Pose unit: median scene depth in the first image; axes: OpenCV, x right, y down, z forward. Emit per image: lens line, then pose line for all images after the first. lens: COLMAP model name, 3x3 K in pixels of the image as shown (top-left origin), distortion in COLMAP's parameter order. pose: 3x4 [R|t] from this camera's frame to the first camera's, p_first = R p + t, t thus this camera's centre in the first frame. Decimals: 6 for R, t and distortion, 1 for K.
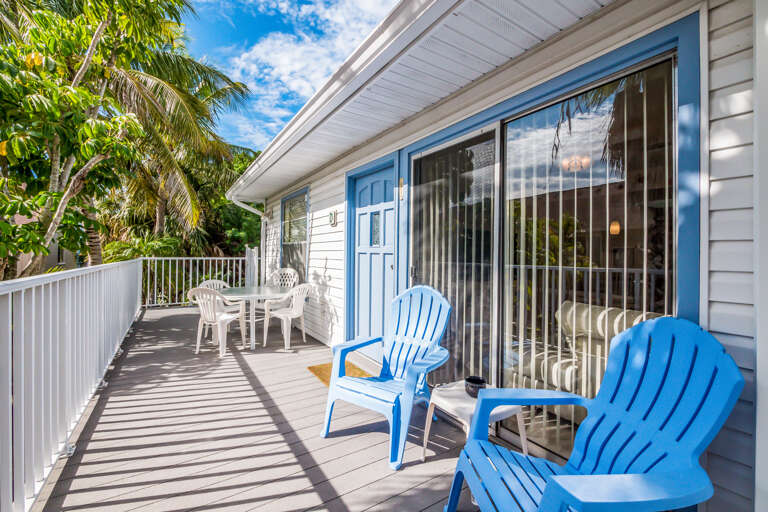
lens RADIAL K [[328.8, 0, 384.0], [0, 328.8, 256.0], [0, 0, 1]] dist [-0.000137, -0.000014]
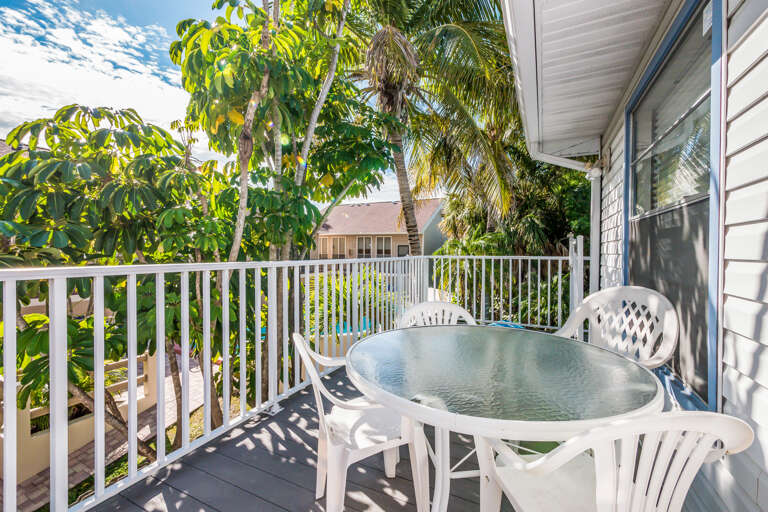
lens RADIAL K [[328.8, 0, 384.0], [0, 328.8, 256.0], [0, 0, 1]] dist [-0.000137, -0.000014]
pose [[0.514270, 0.001271, -0.857627, -0.077155], [-0.000734, 0.999999, 0.001042, 0.002429], [0.857628, 0.000093, 0.514271, 0.338923]]
